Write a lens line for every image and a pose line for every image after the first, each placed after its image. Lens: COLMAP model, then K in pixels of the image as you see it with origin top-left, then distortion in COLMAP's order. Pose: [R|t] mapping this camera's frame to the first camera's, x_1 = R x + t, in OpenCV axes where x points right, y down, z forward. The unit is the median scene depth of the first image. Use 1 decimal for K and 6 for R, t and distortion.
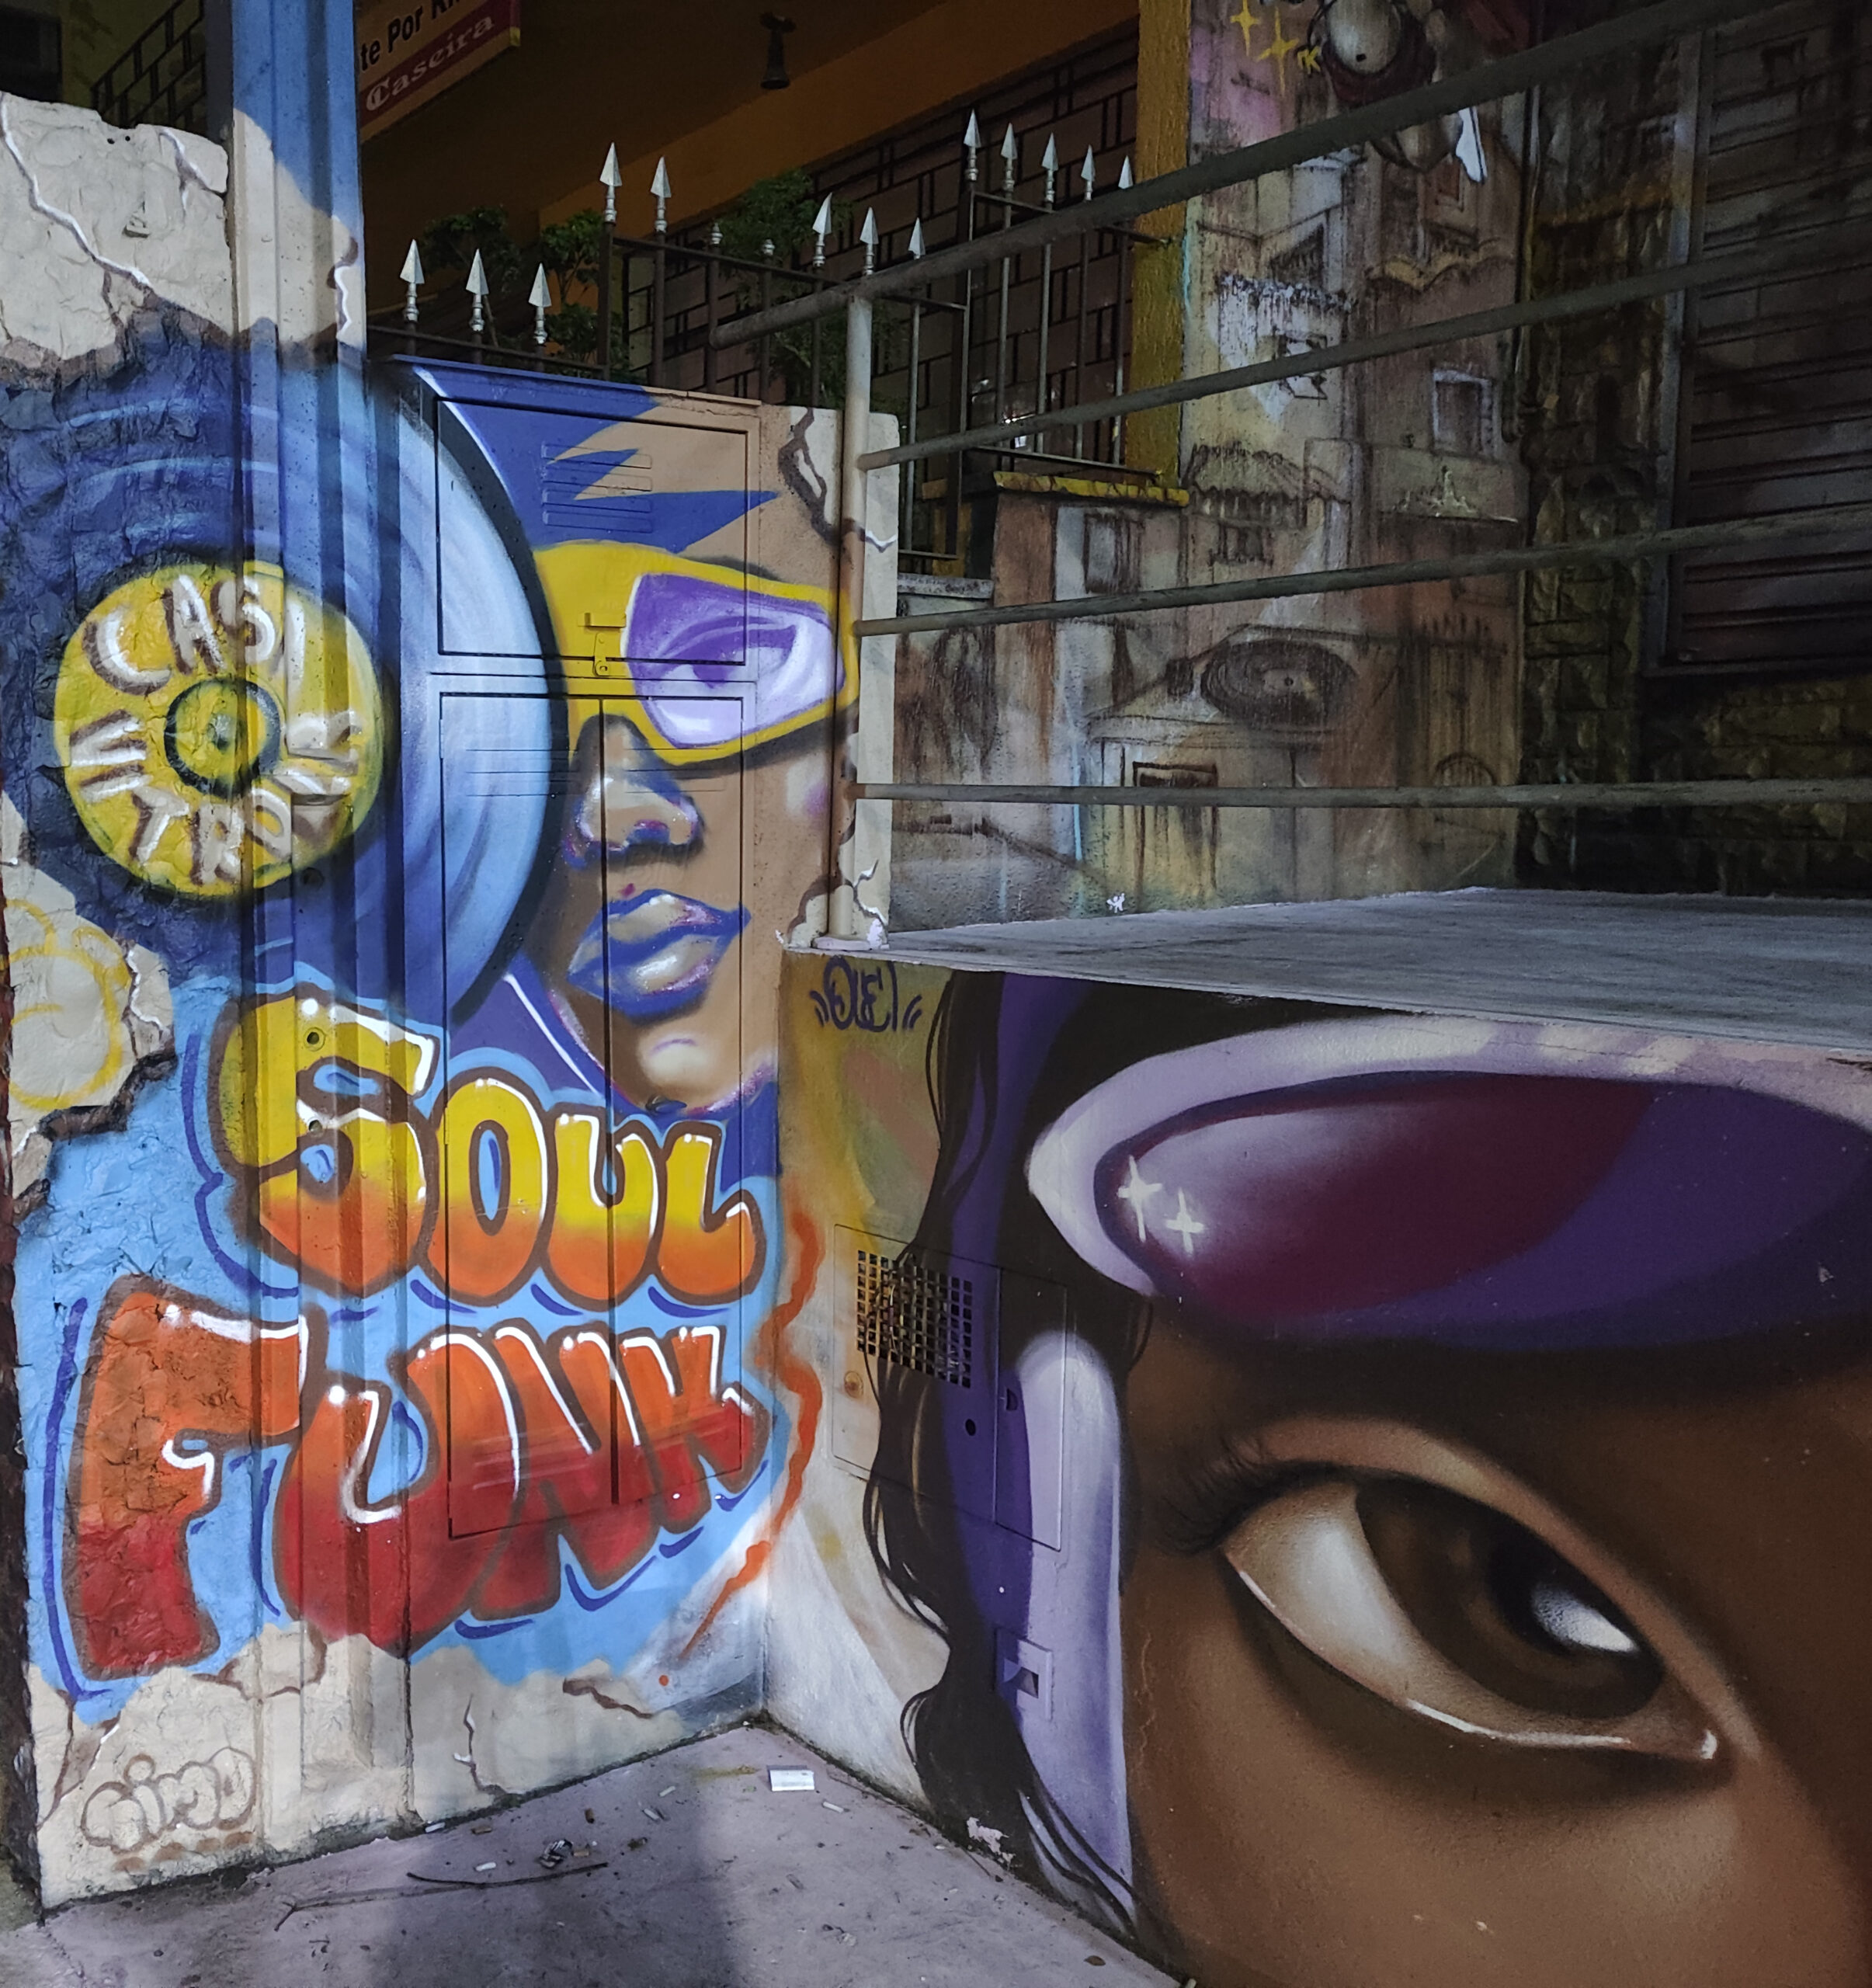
lens RADIAL K [[1878.2, 0, 540.5], [0, 1878.2, 993.8], [0, 0, 1]] dist [0.063399, -0.093134]
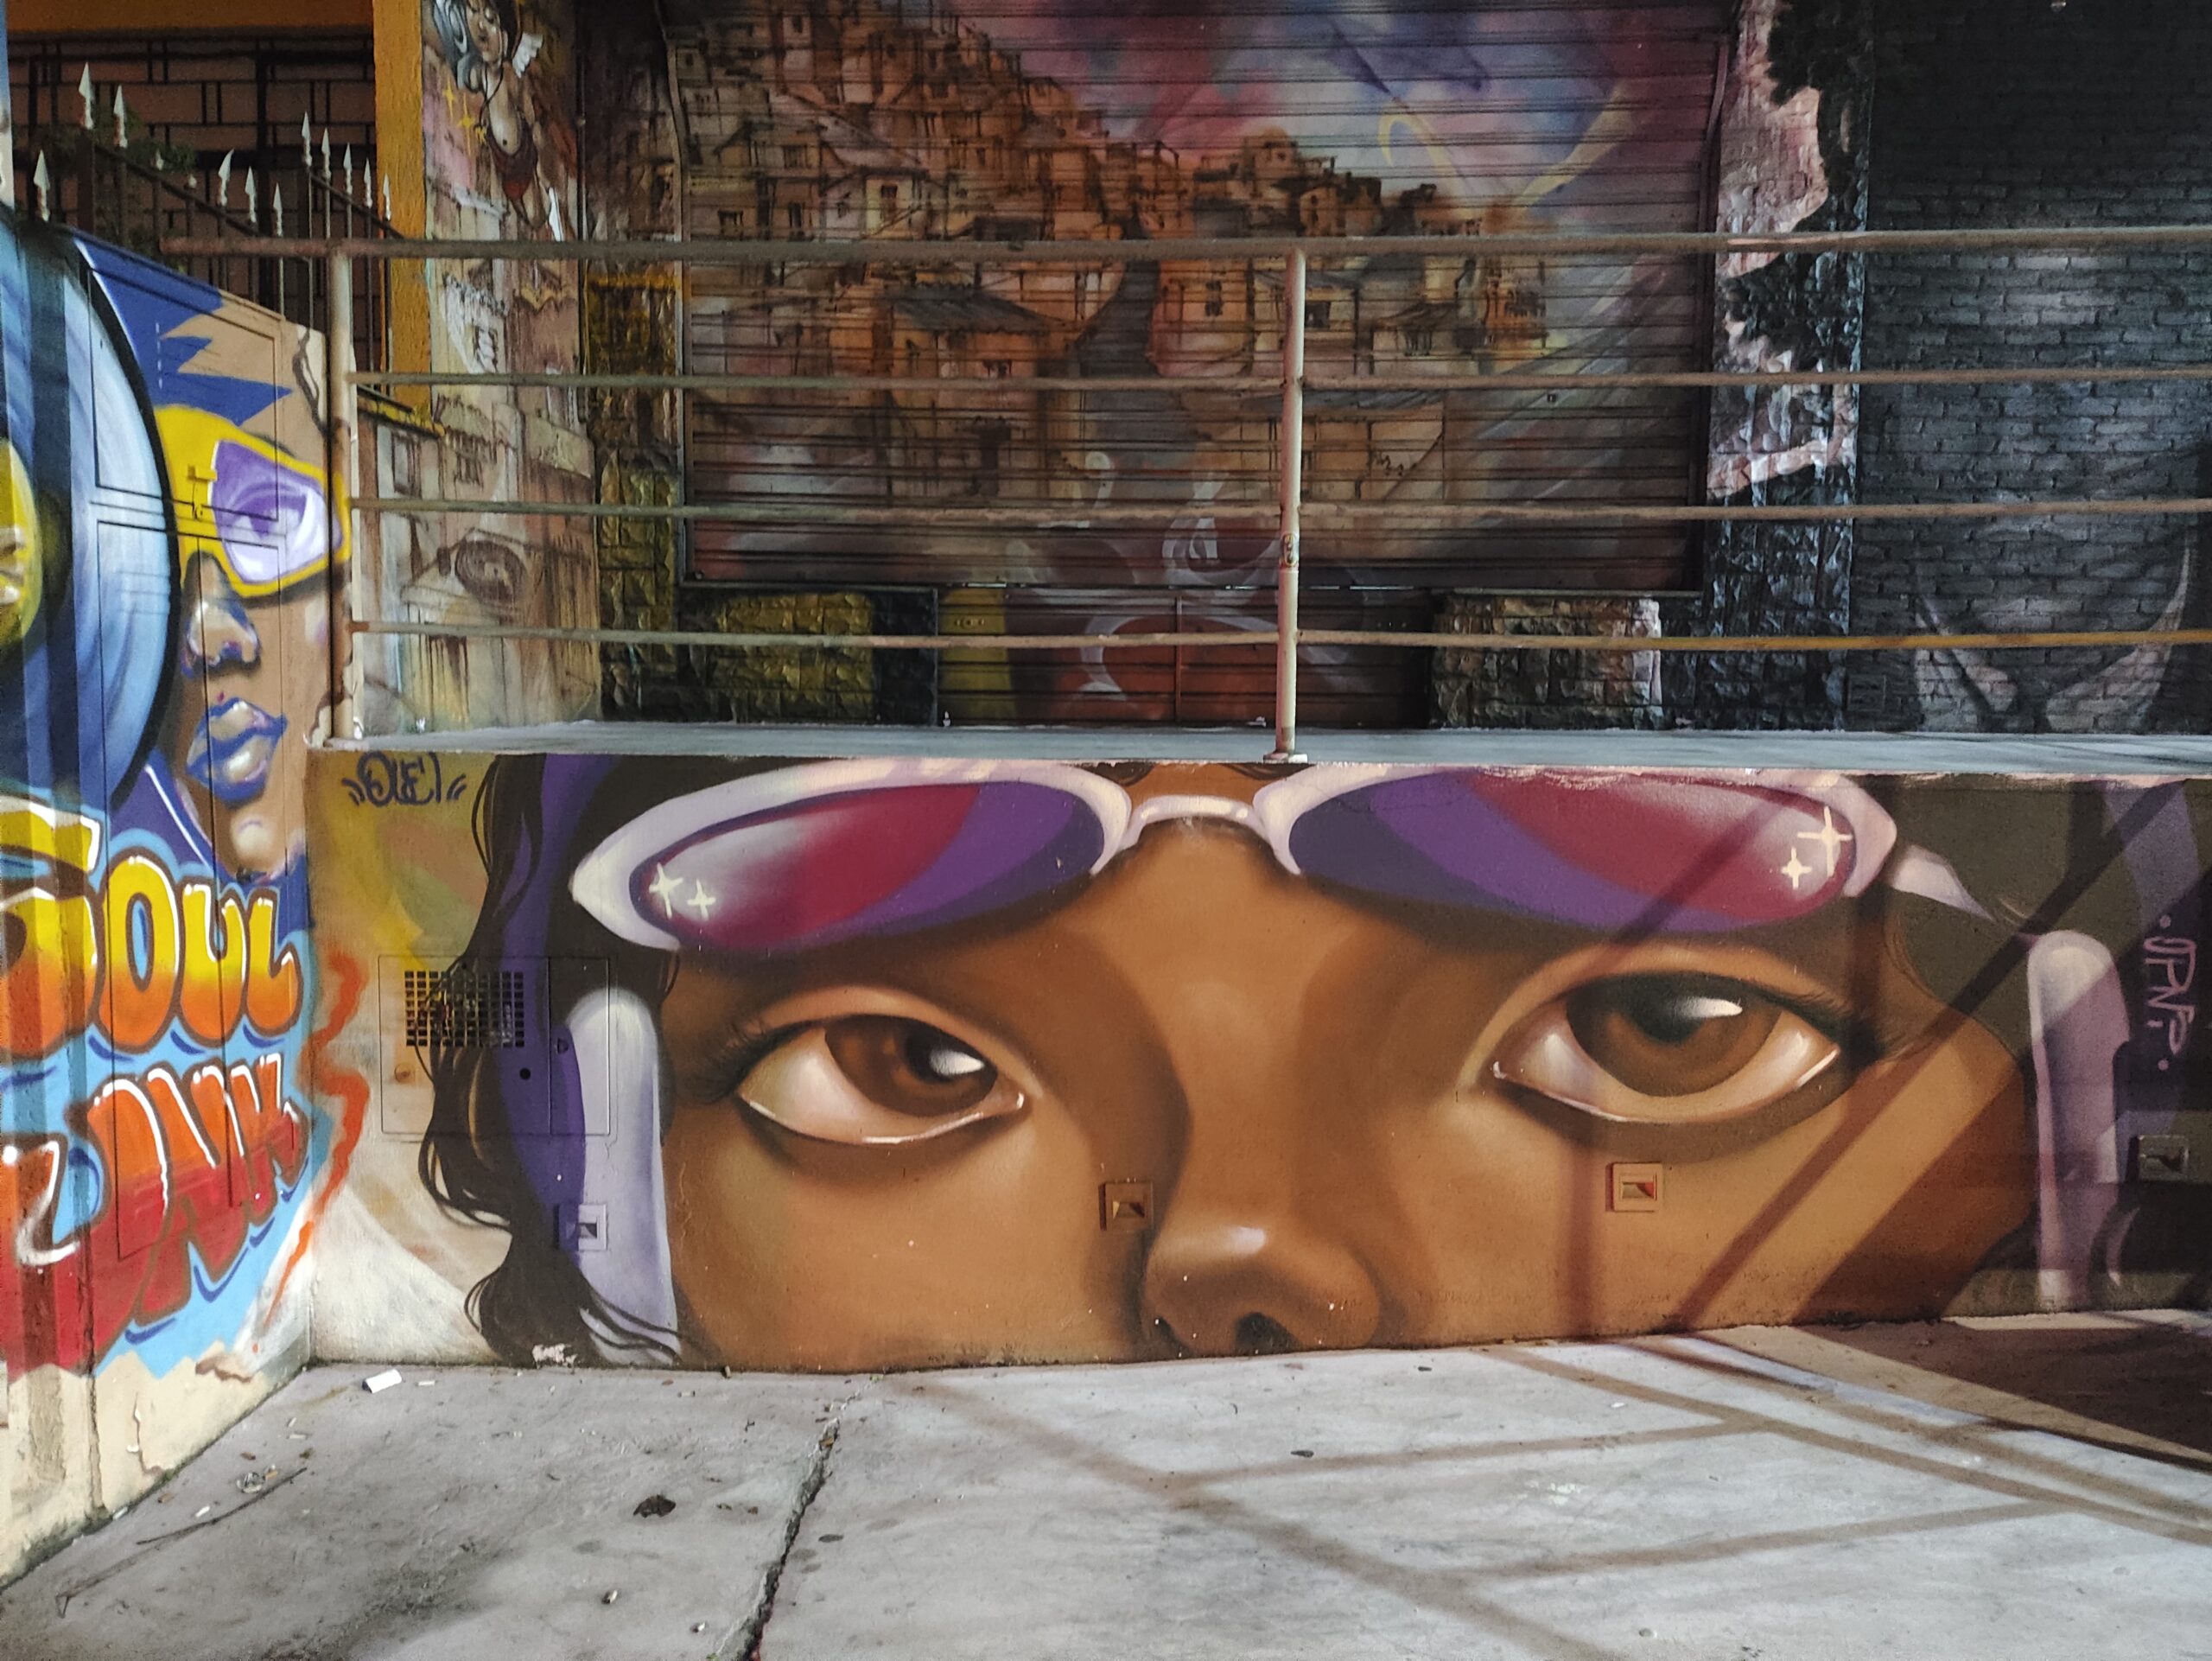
lens RADIAL K [[1545.9, 0, 1106.0], [0, 1545.9, 830.5], [0, 0, 1]] dist [0.003018, -0.030400]
pose [[0.566446, -0.056659, 0.822149, -0.448757], [0.063635, 0.997662, 0.024911, 0.041723], [-0.821638, 0.038206, 0.568727, -0.032474]]
